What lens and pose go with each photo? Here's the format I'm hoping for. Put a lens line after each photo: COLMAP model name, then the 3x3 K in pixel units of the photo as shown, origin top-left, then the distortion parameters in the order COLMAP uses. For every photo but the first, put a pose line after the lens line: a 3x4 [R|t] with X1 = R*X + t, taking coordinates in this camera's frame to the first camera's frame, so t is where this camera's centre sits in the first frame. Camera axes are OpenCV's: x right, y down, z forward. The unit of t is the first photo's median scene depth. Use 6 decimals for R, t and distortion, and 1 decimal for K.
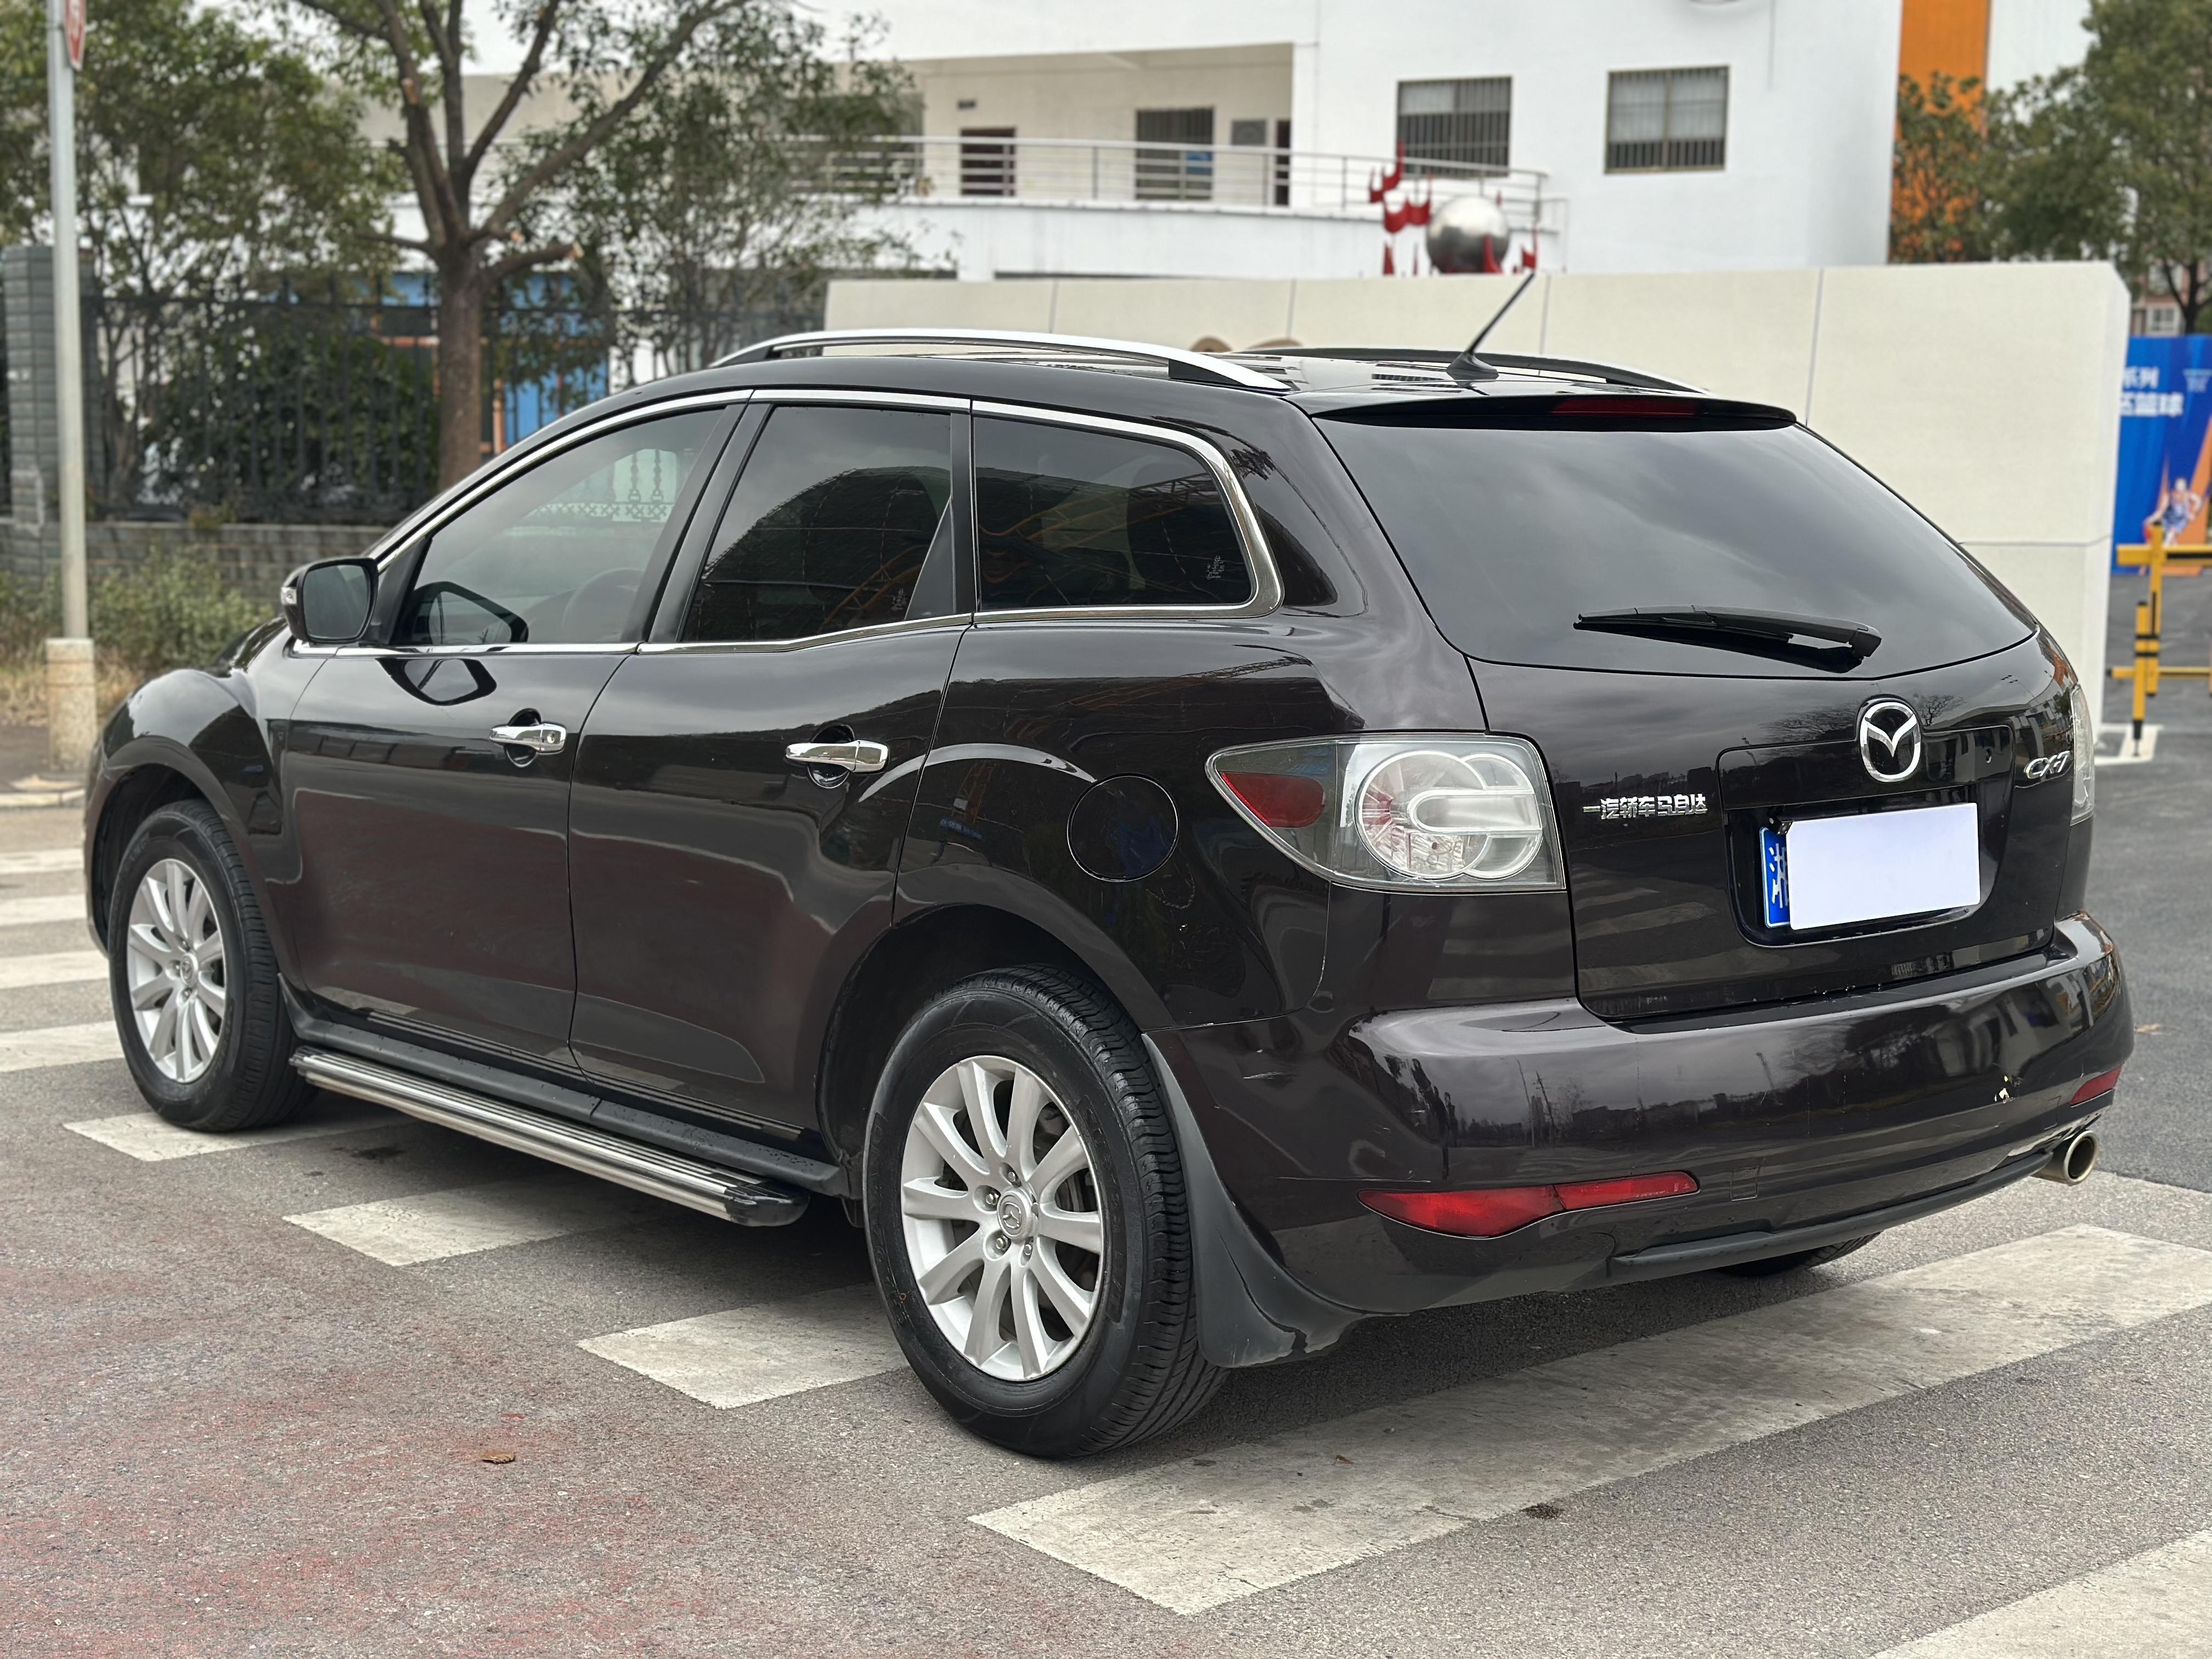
lens RADIAL K [[3071.7, 0, 1099.5], [0, 3071.7, 831.8], [0, 0, 1]] dist [0.118990, 0.000000]
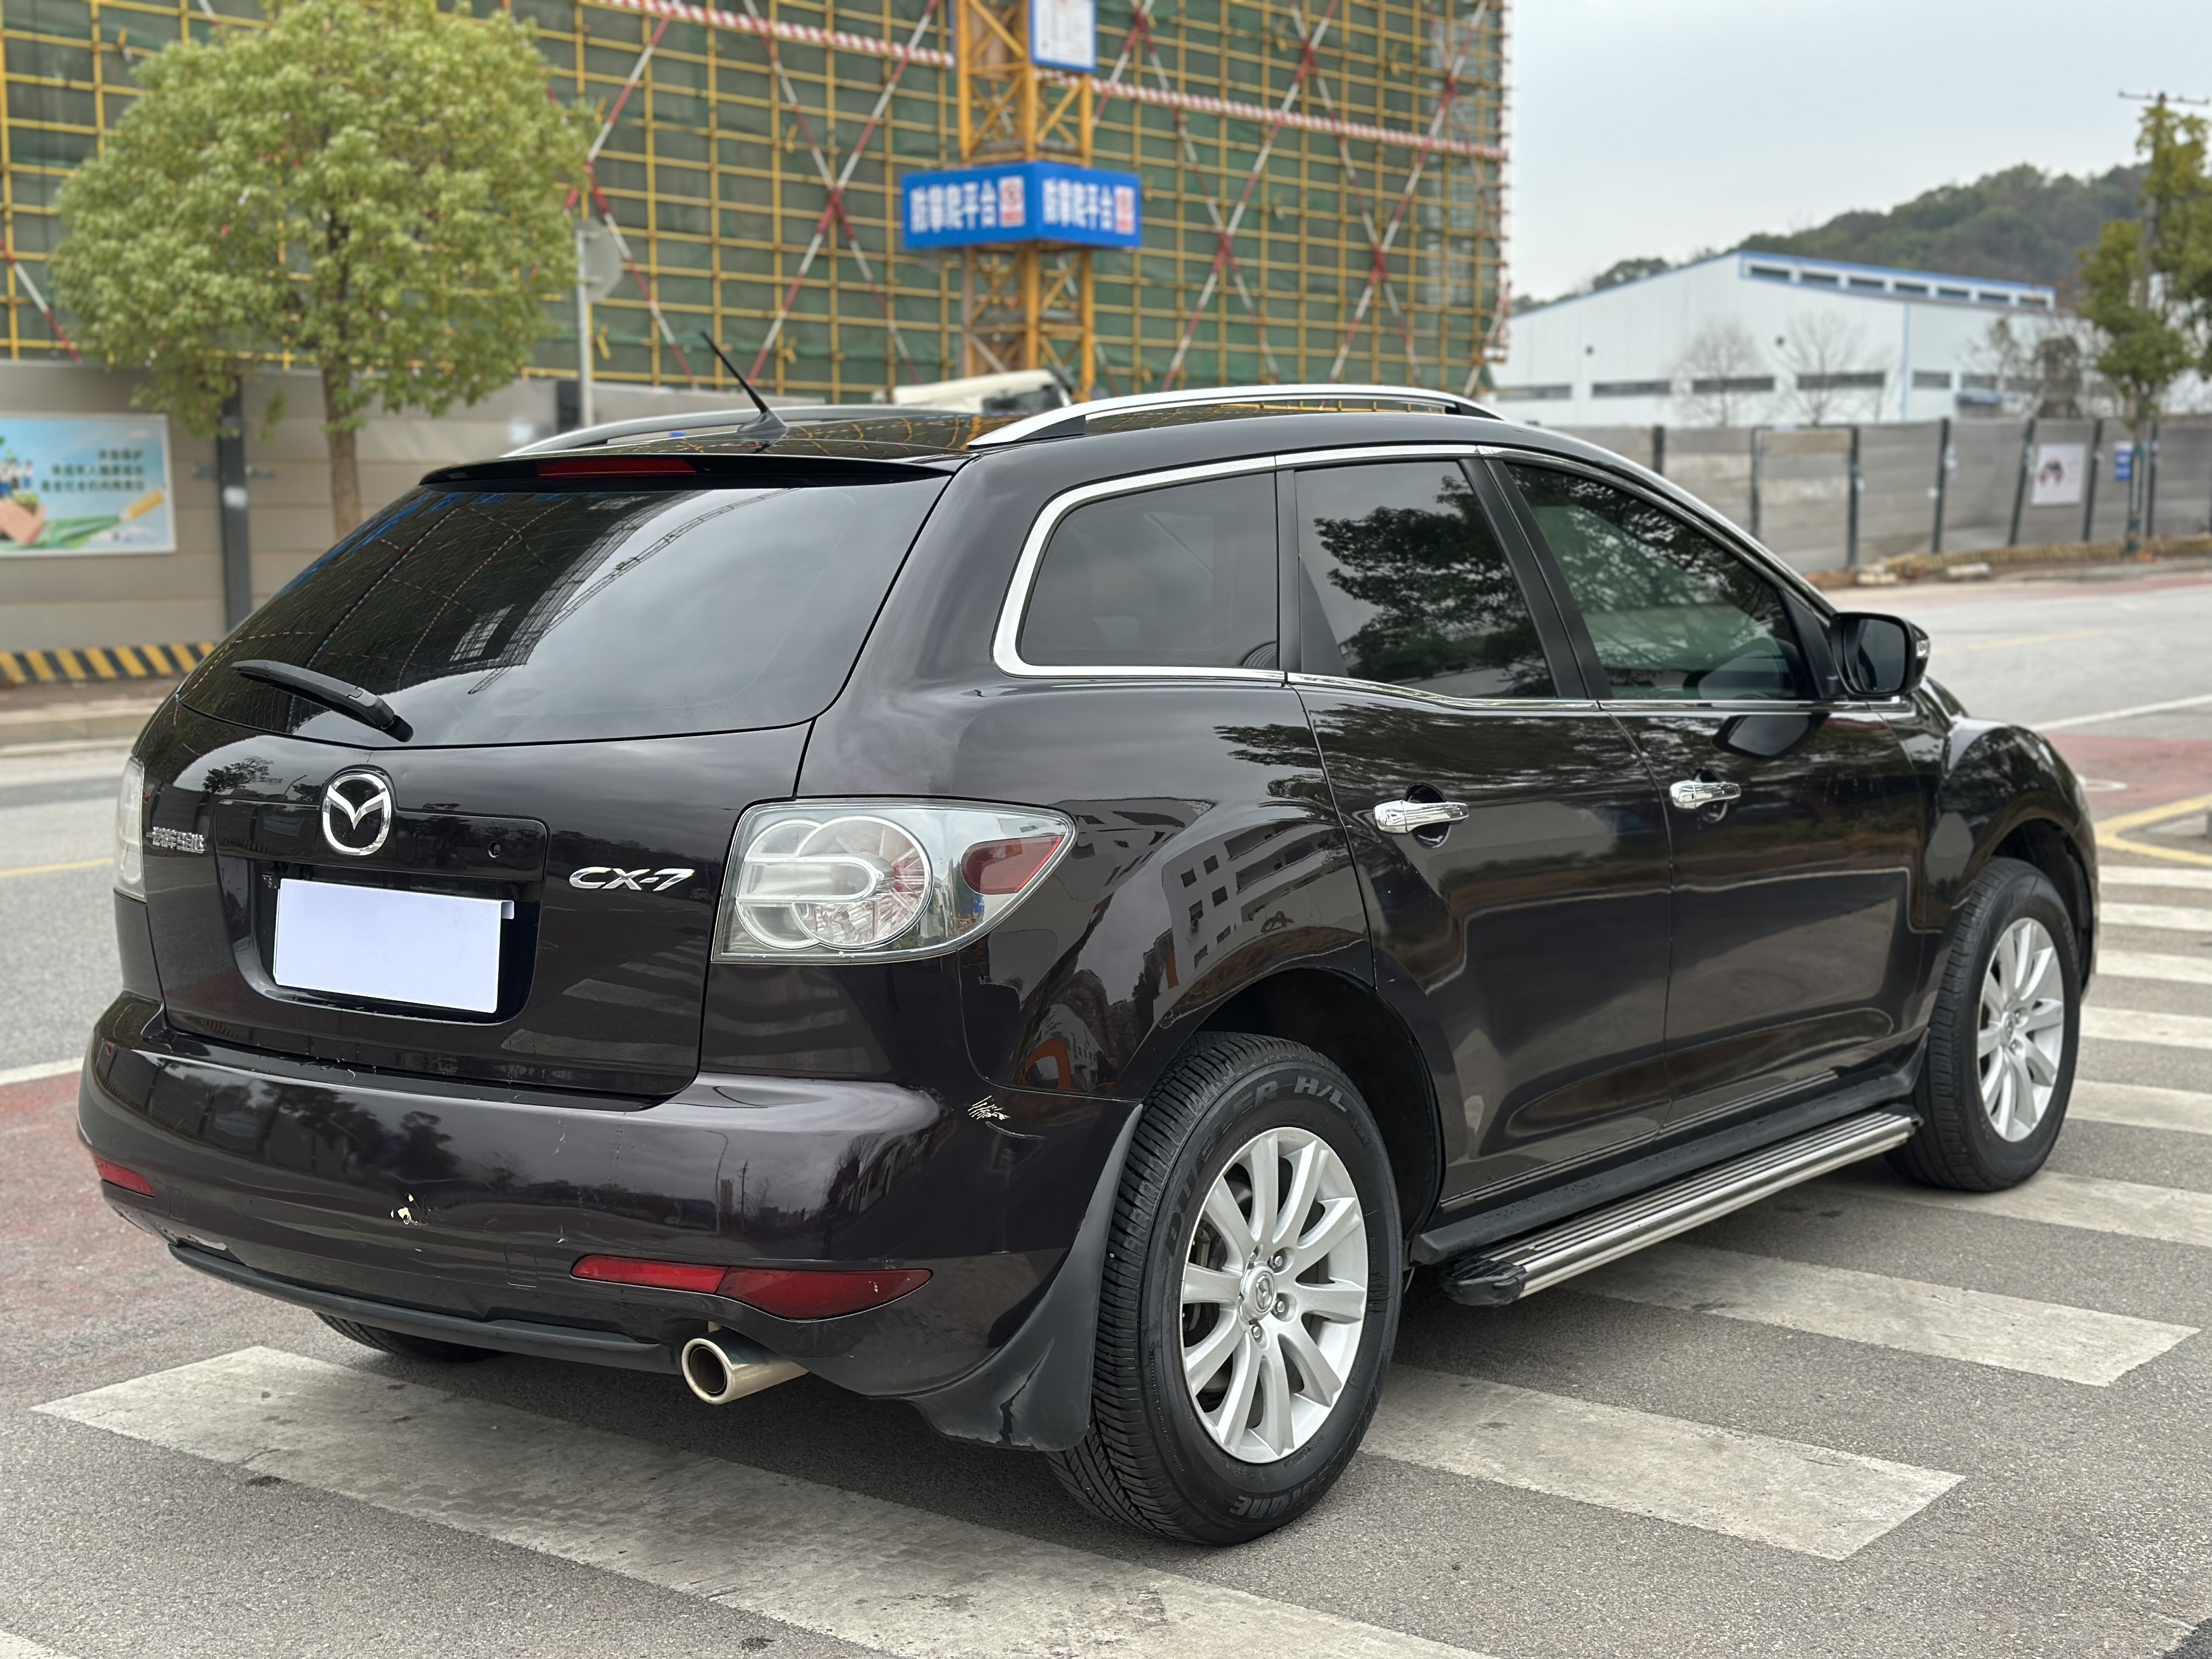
lens RADIAL K [[3071.7, 0, 1105.7], [0, 3071.7, 841.7], [0, 0, 1]] dist [0.118990, 0.000000]
pose [[0.206987, 0.092293, -0.973981, 0.287572], [-0.105007, 0.991885, 0.071674, -0.026349], [0.972692, 0.087439, 0.214999, 0.236350]]
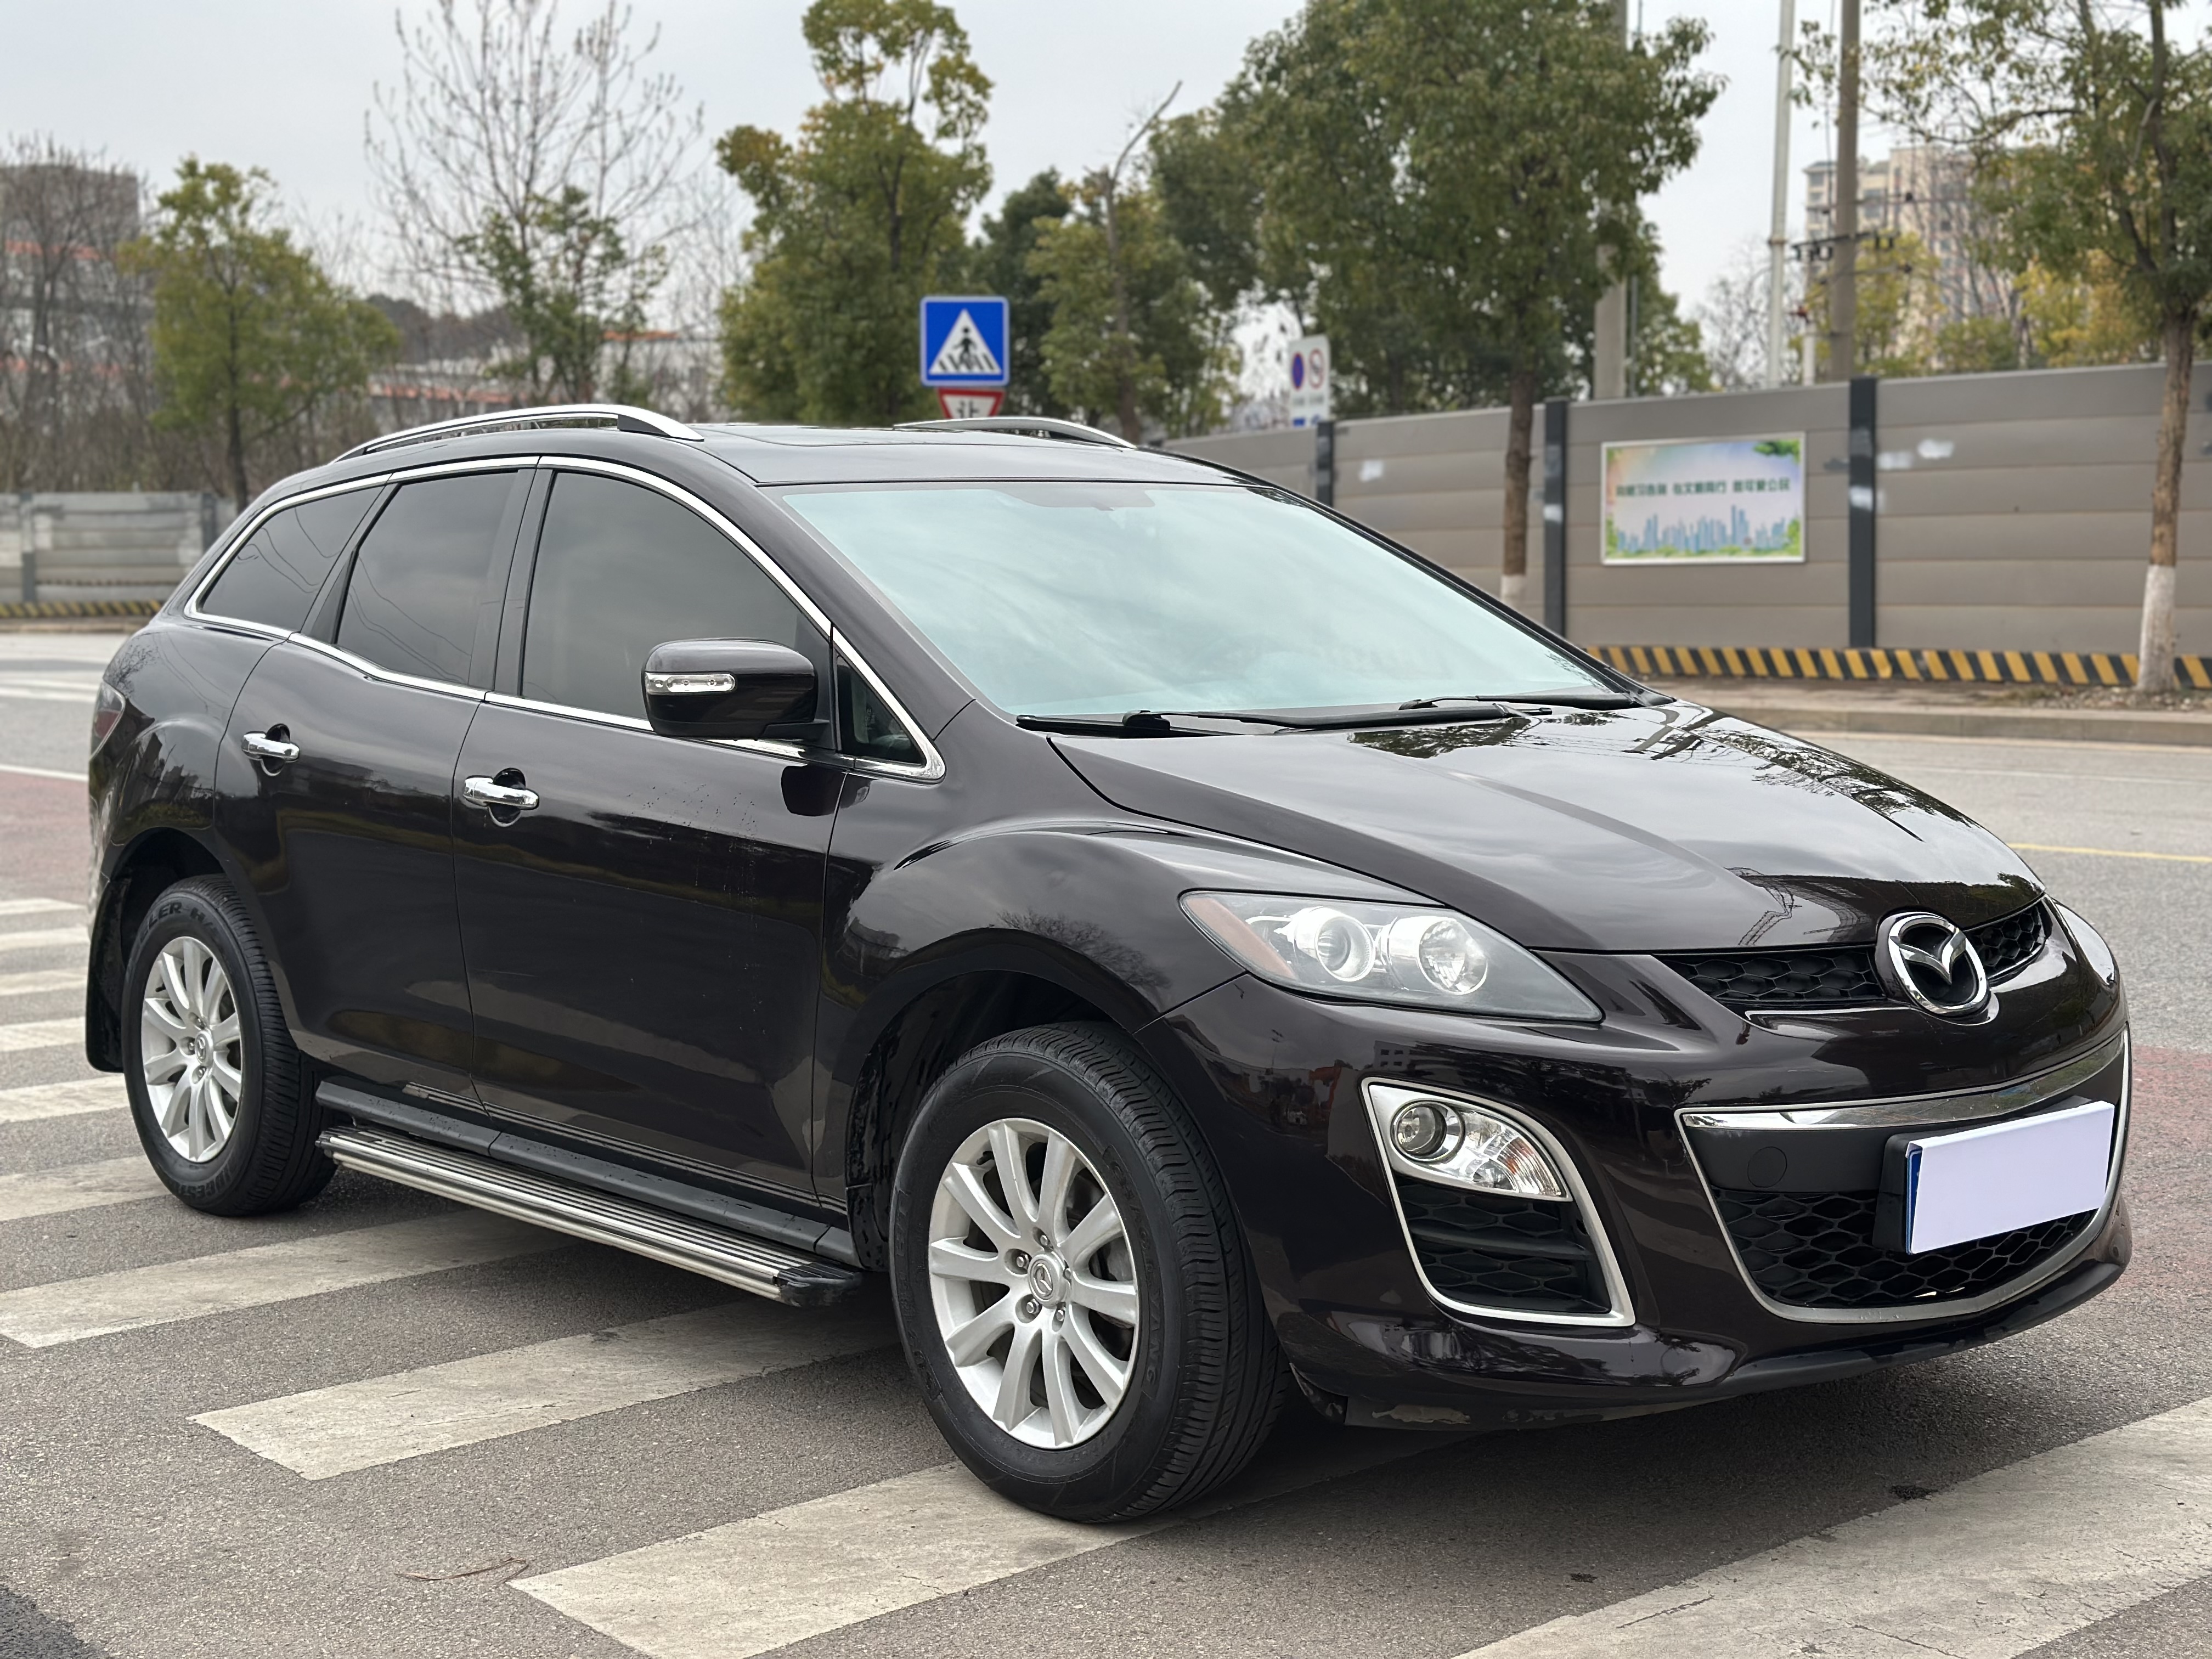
lens RADIAL K [[3071.7, 0, 1100.4], [0, 3071.7, 835.6], [0, 0, 1]] dist [0.118990, 0.000000]
pose [[-0.999975, 0.000600, -0.007014, -0.033836], [-0.000935, 0.976221, 0.216774, -0.075254], [0.006977, 0.216775, -0.976197, 0.635910]]
